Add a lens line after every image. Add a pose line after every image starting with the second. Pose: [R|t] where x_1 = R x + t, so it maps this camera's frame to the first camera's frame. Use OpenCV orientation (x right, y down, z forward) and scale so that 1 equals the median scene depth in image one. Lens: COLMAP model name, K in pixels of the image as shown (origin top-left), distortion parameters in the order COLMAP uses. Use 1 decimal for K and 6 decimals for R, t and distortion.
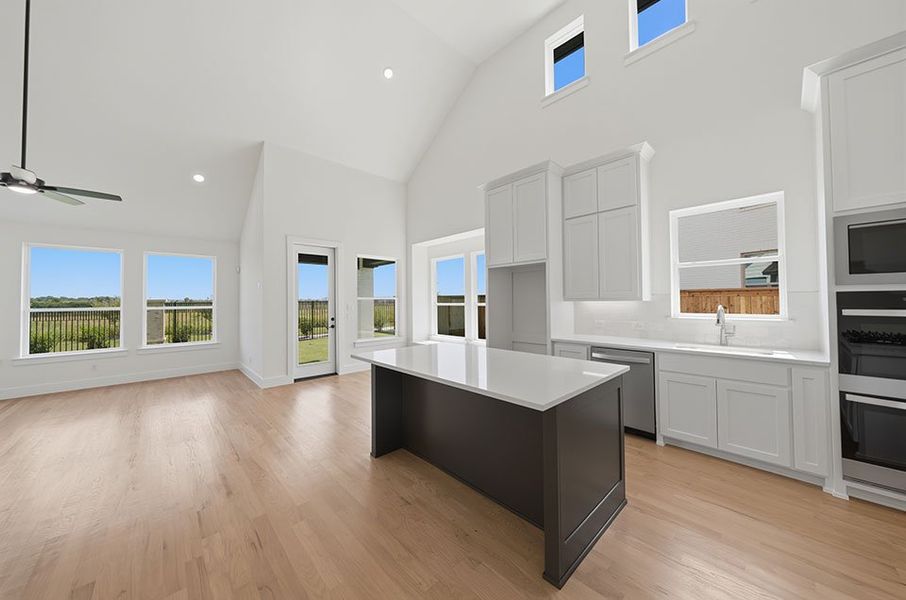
lens RADIAL K [[310.6, 0, 454.2], [0, 310.6, 296.6], [0, 0, 1]] dist [-0.000914, -0.000118]
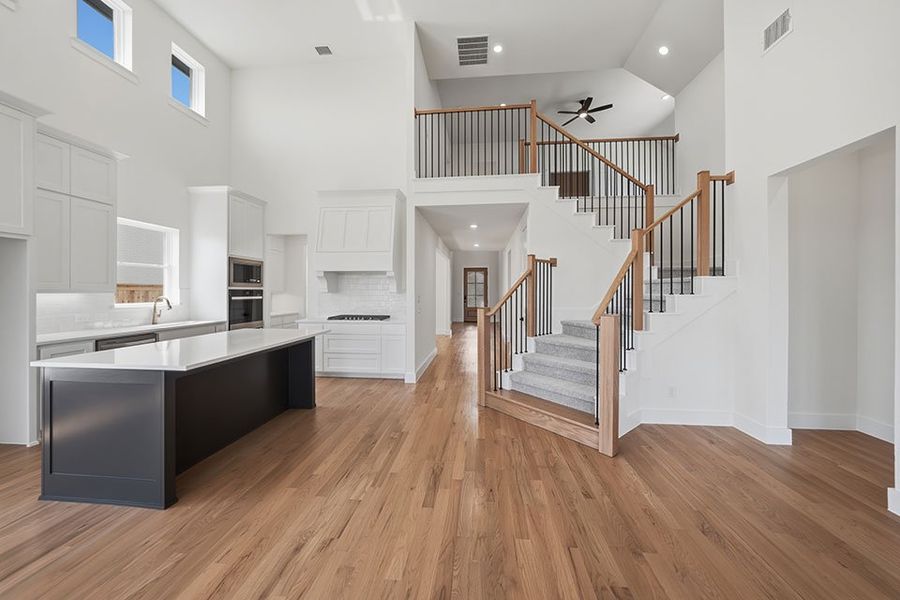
lens RADIAL K [[317.1, 0, 452.4], [0, 317.1, 291.8], [0, 0, 1]] dist [-0.000142, -0.000143]
pose [[-0.656348, 0.006348, 0.754432, -0.944009], [-0.009873, 0.999807, -0.017002, 0.014588], [-0.754394, -0.018607, -0.656159, 0.750760]]
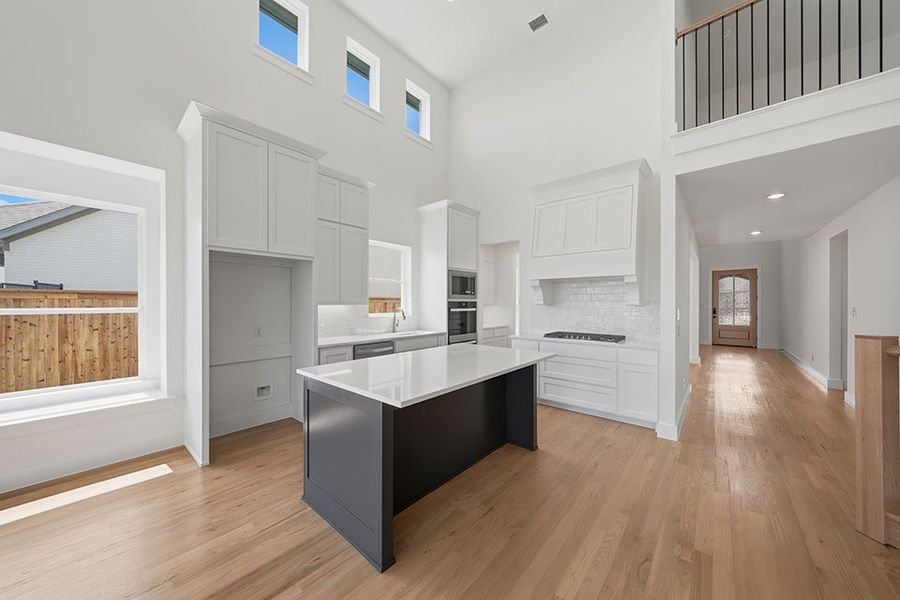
lens RADIAL K [[316.5, 0, 450.0], [0, 316.5, 300.0], [0, 0, 1]] dist [0.001060, 0.000027]
pose [[-0.106009, 0.017468, 0.994212, -0.663318], [-0.018424, 0.999640, -0.019528, 0.012054], [-0.994194, -0.020388, -0.105649, 0.720202]]
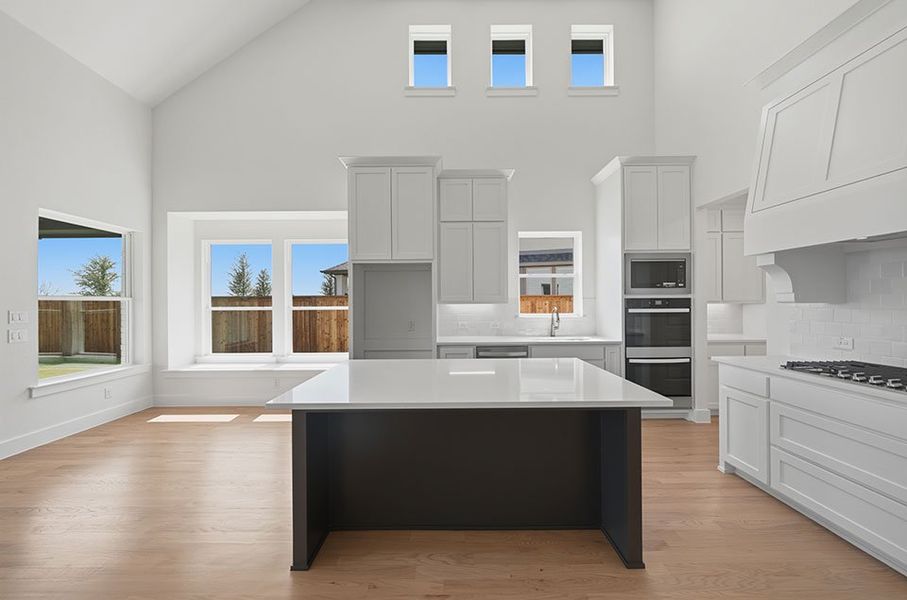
lens RADIAL K [[317.5, 0, 451.6], [0, 317.5, 302.1], [0, 0, 1]] dist [-0.001548, -0.000149]
pose [[0.687817, 0.004726, 0.725868, -0.374765], [-0.010903, 0.999933, 0.003821, 0.004368], [-0.725802, -0.010542, 0.687823, 0.292621]]
